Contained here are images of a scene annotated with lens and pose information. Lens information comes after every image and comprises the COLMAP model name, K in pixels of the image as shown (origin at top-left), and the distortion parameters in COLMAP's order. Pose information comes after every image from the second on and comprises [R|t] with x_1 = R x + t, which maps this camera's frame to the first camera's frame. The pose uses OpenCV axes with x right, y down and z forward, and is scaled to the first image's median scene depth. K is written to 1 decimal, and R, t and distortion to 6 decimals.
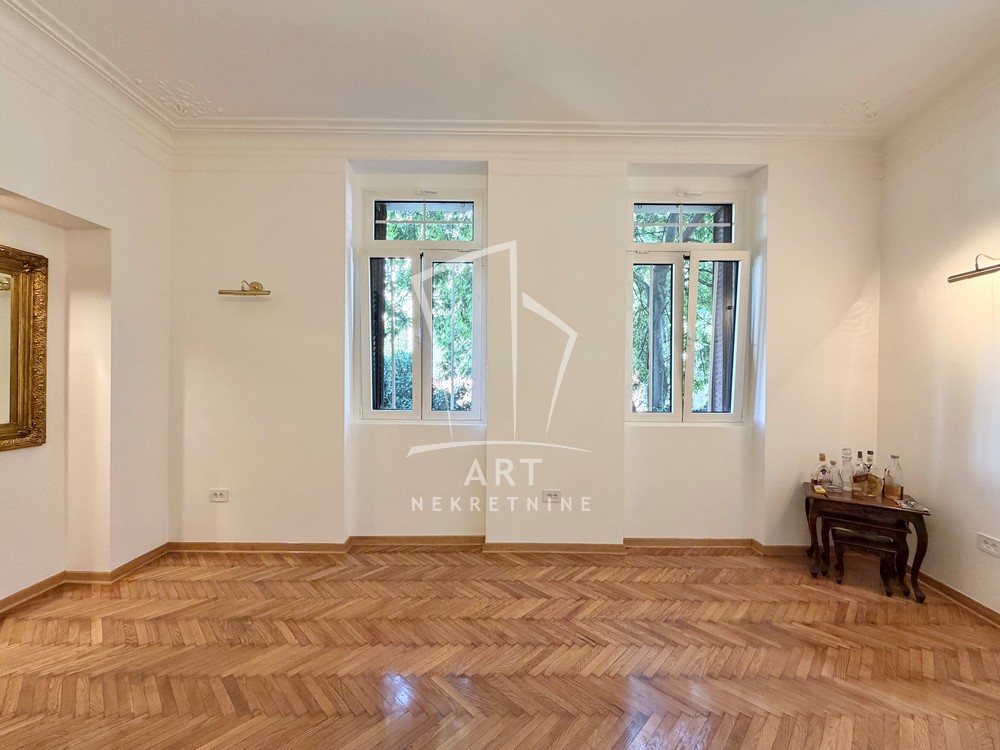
lens RADIAL K [[395.3, 0, 500.0], [0, 395.3, 375.0], [0, 0, 1]] dist [-0.002018, -0.000014]
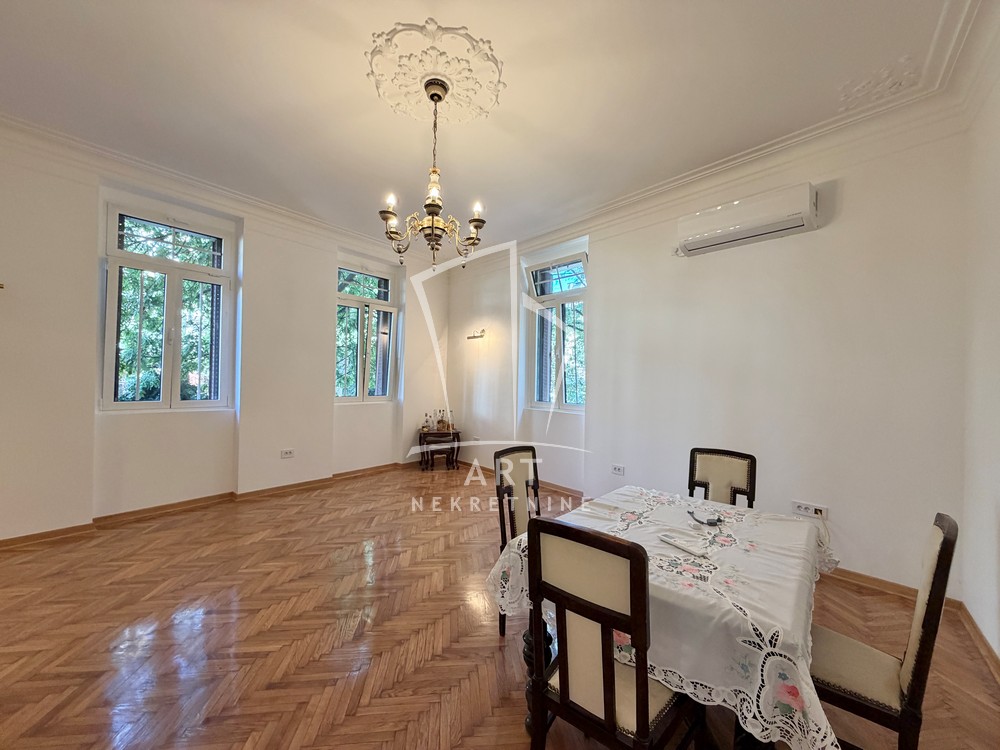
lens RADIAL K [[395.3, 0, 500.0], [0, 395.3, 375.0], [0, 0, 1]] dist [-0.002018, -0.000014]
pose [[0.618752, 0.013608, 0.785469, -0.547227], [-0.013544, 0.999886, -0.006654, 0.005850], [-0.785470, -0.006522, 0.618866, -0.557995]]
